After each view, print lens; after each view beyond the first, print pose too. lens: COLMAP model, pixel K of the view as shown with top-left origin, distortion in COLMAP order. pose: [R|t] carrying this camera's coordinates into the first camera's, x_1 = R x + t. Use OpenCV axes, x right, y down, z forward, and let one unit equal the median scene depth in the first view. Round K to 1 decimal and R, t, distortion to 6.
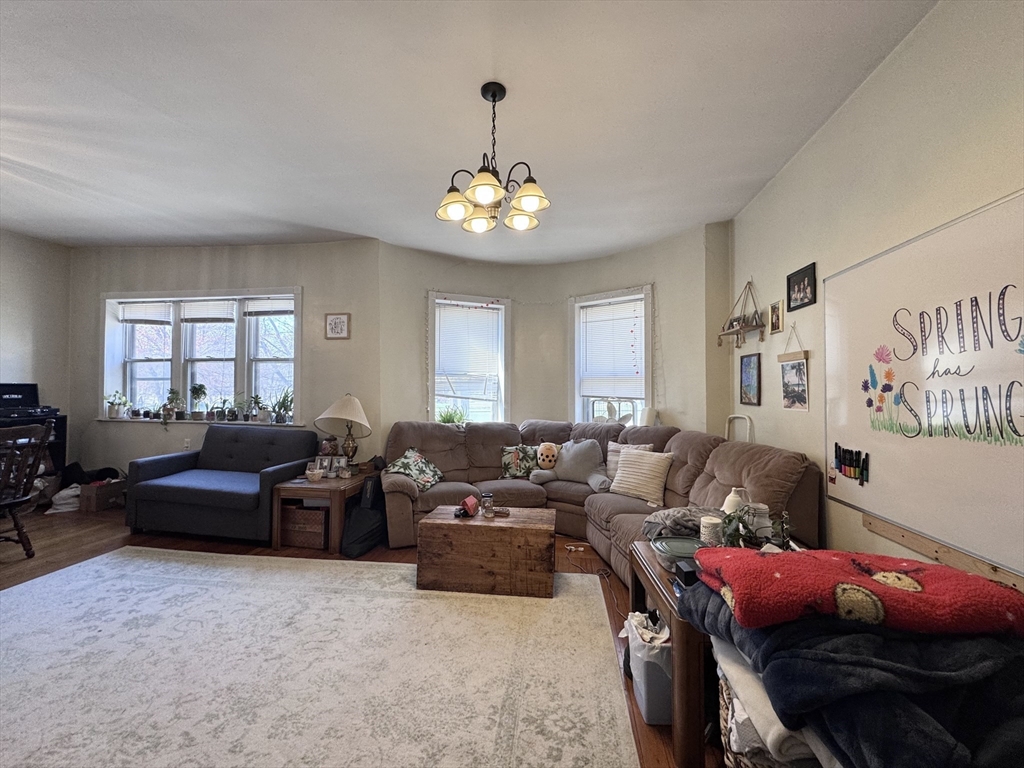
lens RADIAL K [[408.5, 0, 511.7], [0, 408.5, 382.1], [0, 0, 1]] dist [-0.003624, 0.000491]
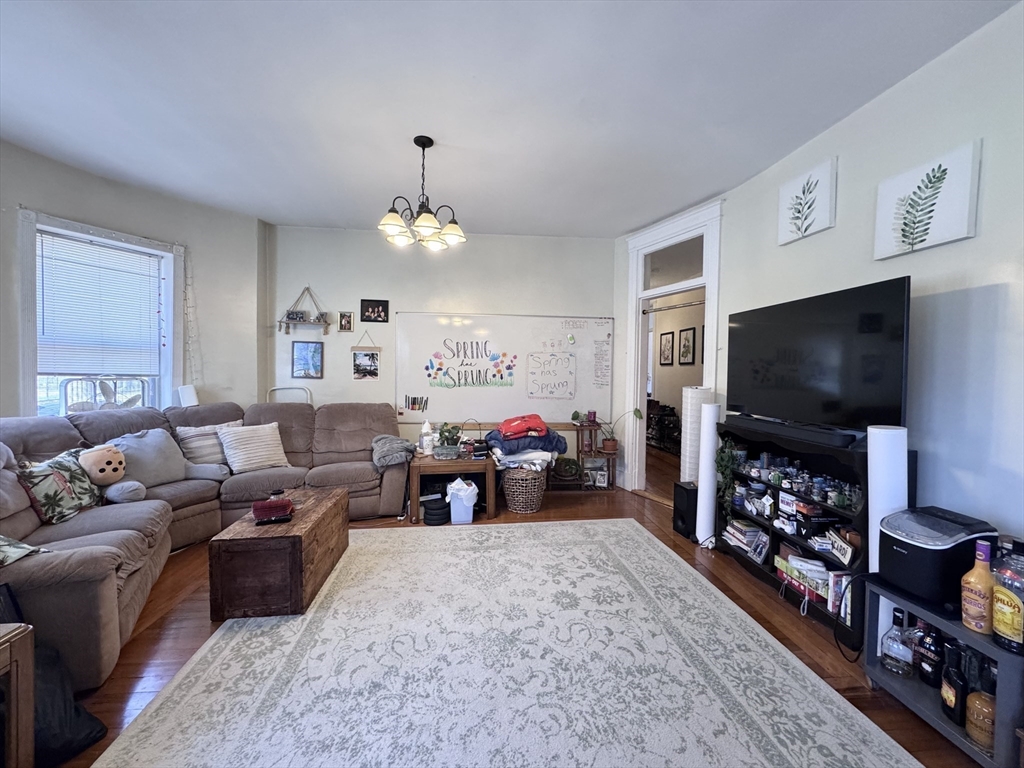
lens RADIAL K [[408.5, 0, 511.7], [0, 408.5, 382.1], [0, 0, 1]] dist [-0.003624, 0.000491]
pose [[-0.230863, -0.039742, 0.972174, -0.755995], [-0.040004, 0.998708, 0.031327, -0.001452], [-0.972163, -0.031659, -0.232155, 0.544991]]
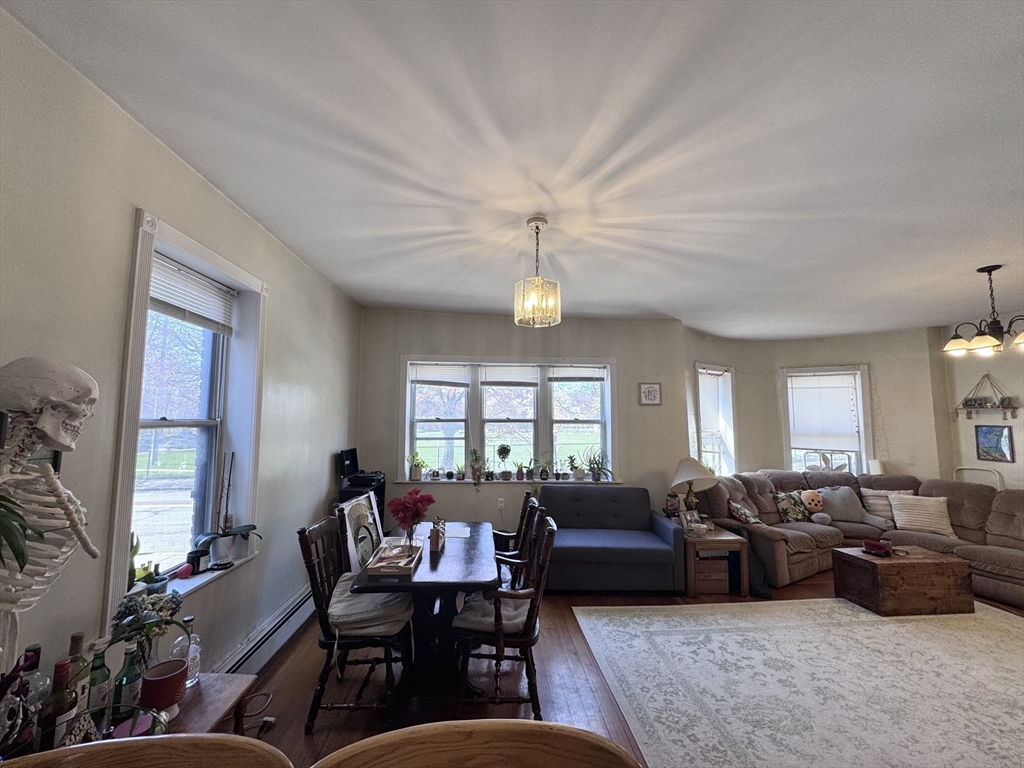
lens RADIAL K [[408.5, 0, 511.7], [0, 408.5, 382.1], [0, 0, 1]] dist [-0.003624, 0.000491]
pose [[0.979549, 0.015661, 0.200594, -1.129679], [-0.002092, 0.997705, -0.067678, -0.099541], [-0.201194, 0.065874, 0.977334, -0.051104]]
